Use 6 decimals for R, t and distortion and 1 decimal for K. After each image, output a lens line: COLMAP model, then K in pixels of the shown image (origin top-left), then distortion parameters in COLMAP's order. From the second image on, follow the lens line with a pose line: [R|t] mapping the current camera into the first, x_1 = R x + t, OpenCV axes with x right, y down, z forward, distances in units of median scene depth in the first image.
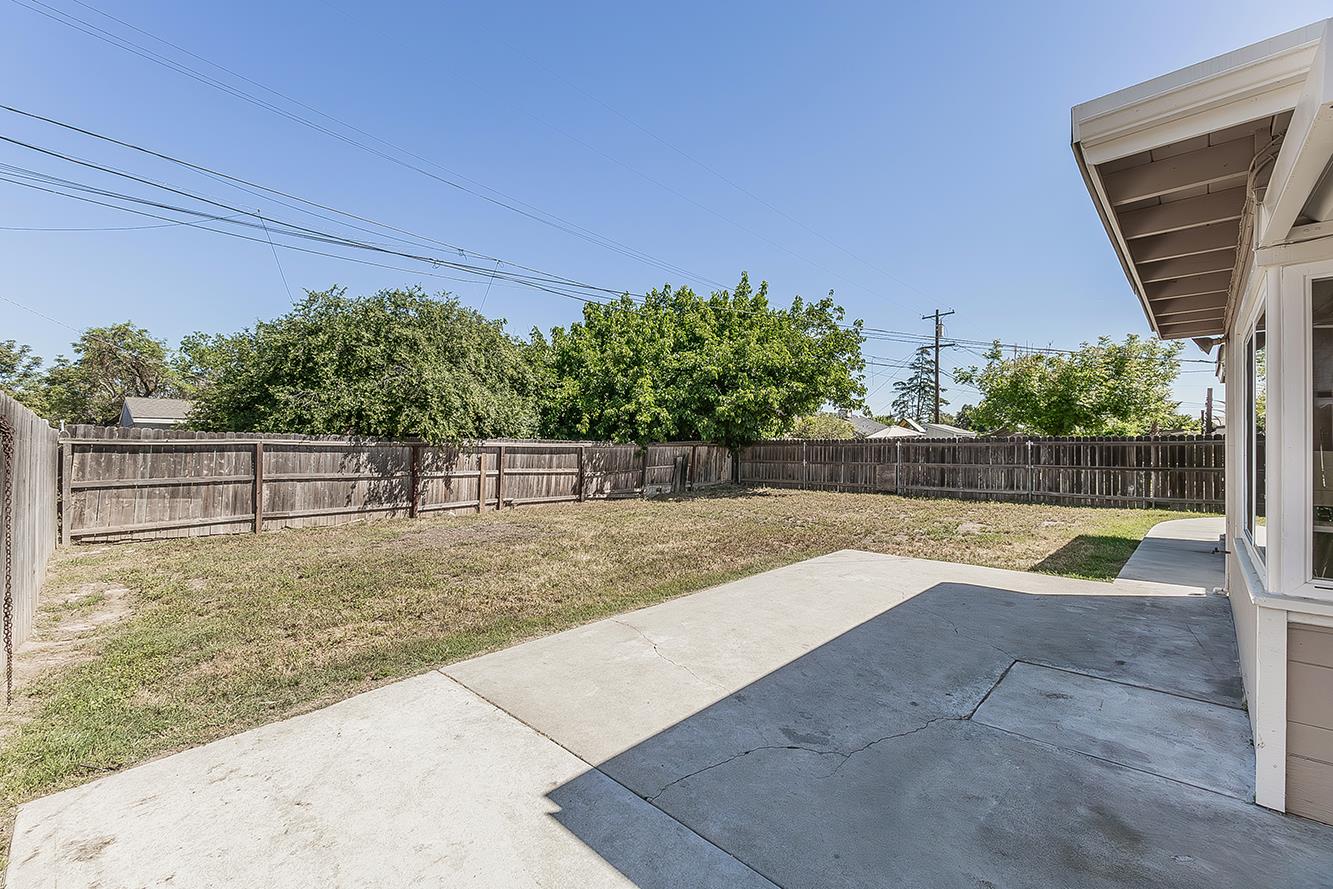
lens RADIAL K [[558.5, 0, 657.2], [0, 558.5, 444.3], [0, 0, 1]] dist [0.005242, -0.001432]
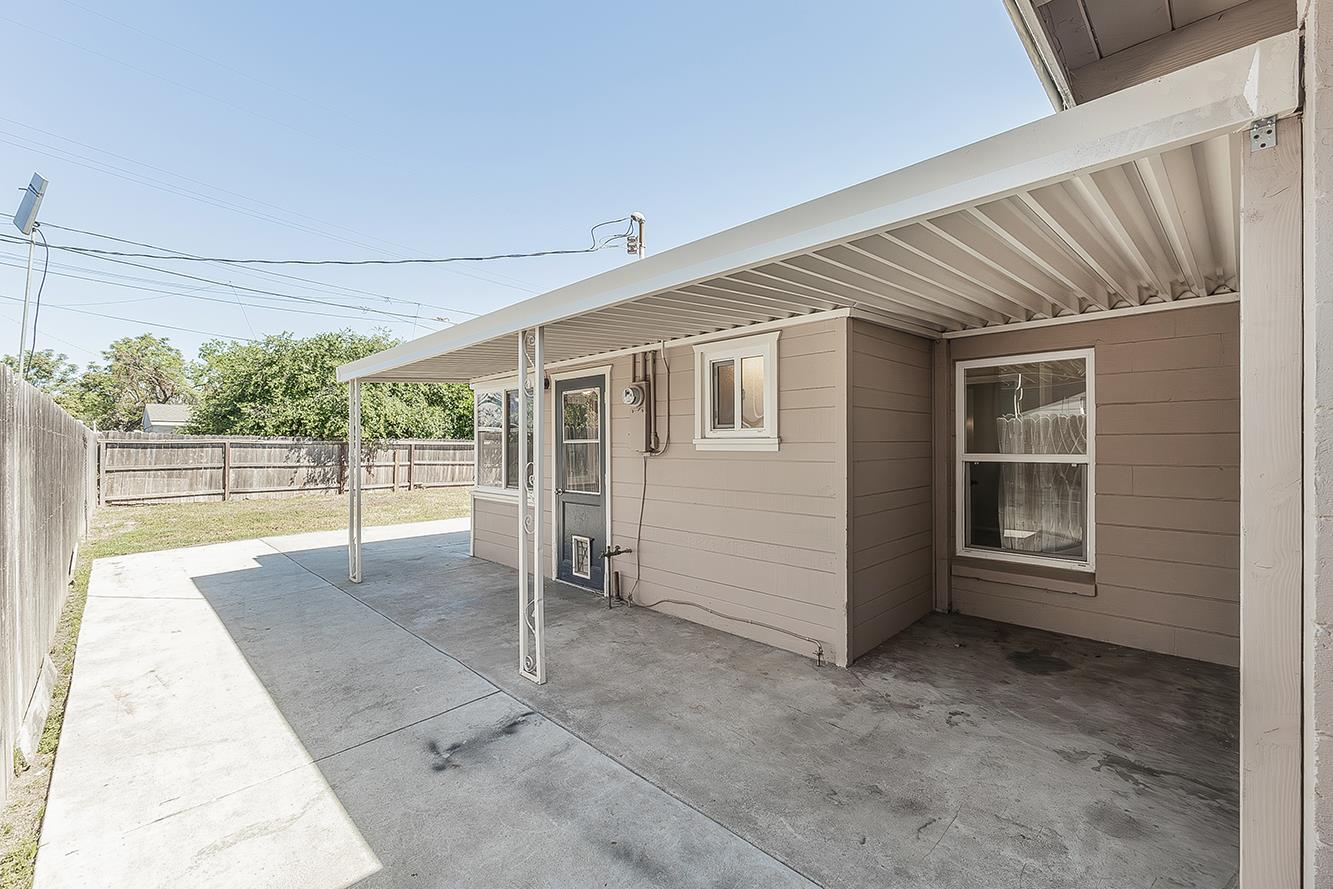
lens RADIAL K [[558.5, 0, 661.1], [0, 558.5, 444.1], [0, 0, 1]] dist [0.005242, -0.001432]
pose [[0.999747, 0.000723, -0.022488, 0.364108], [-0.000634, 0.999992, 0.003962, -0.002694], [0.022491, -0.003947, 0.999739, -0.355907]]
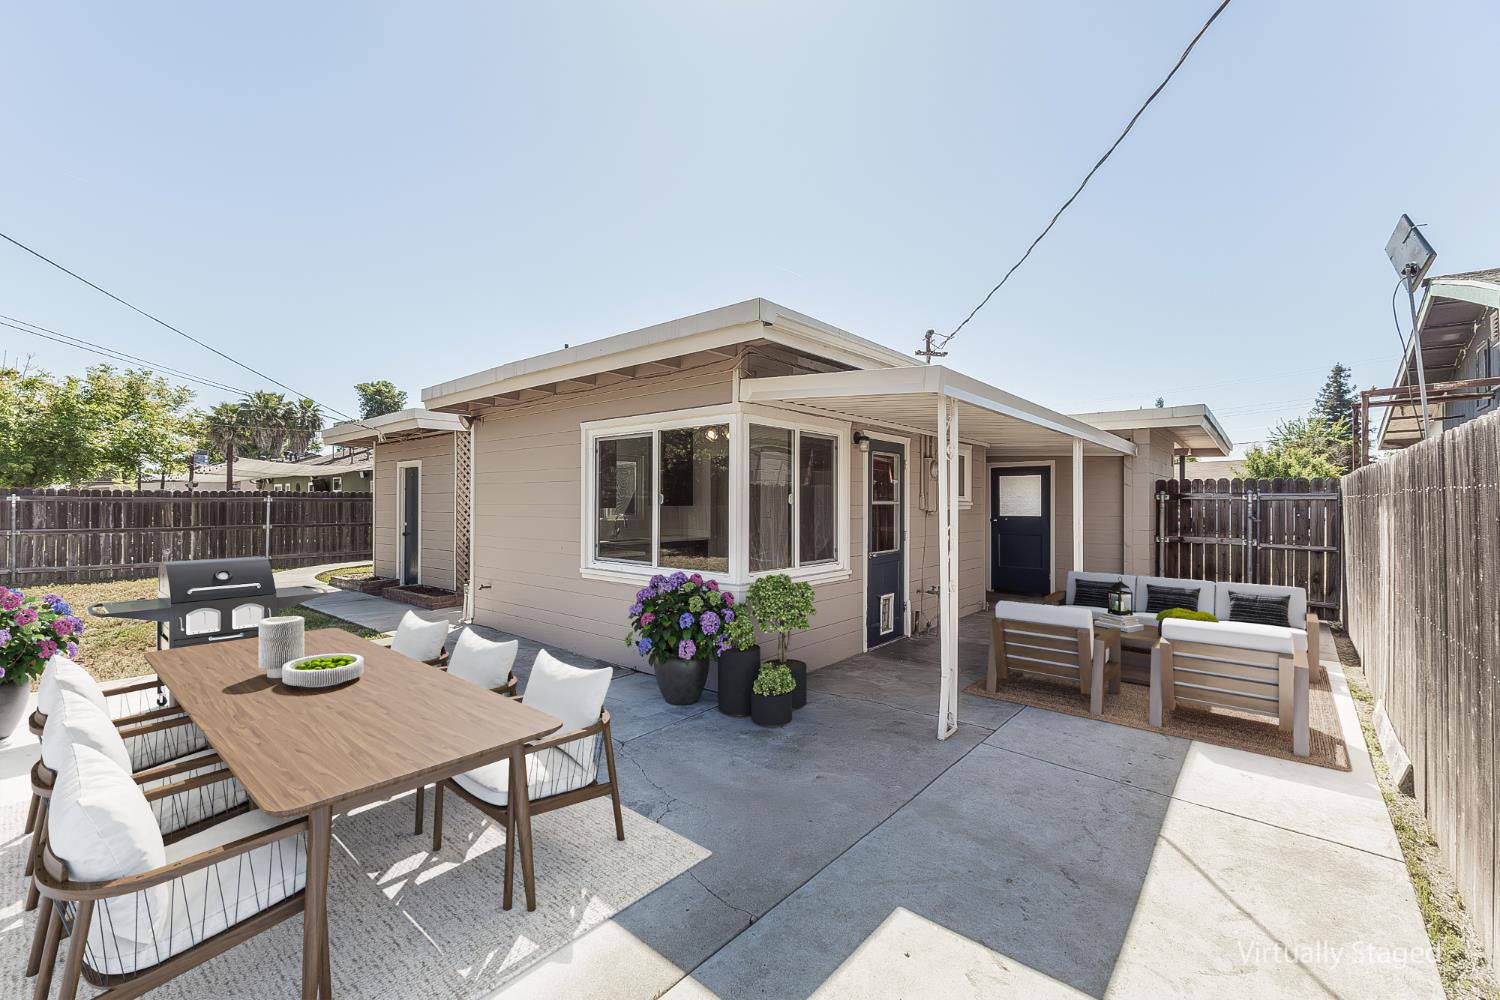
lens RADIAL K [[628.4, 0, 743.8], [0, 628.4, 496.7], [0, 0, 1]] dist [0.005242, -0.001432]
pose [[-0.062199, 0.011729, 0.997995, -0.161508], [-0.007019, 0.999901, -0.012189, -0.000533], [-0.998039, -0.007763, -0.062111, 0.176488]]
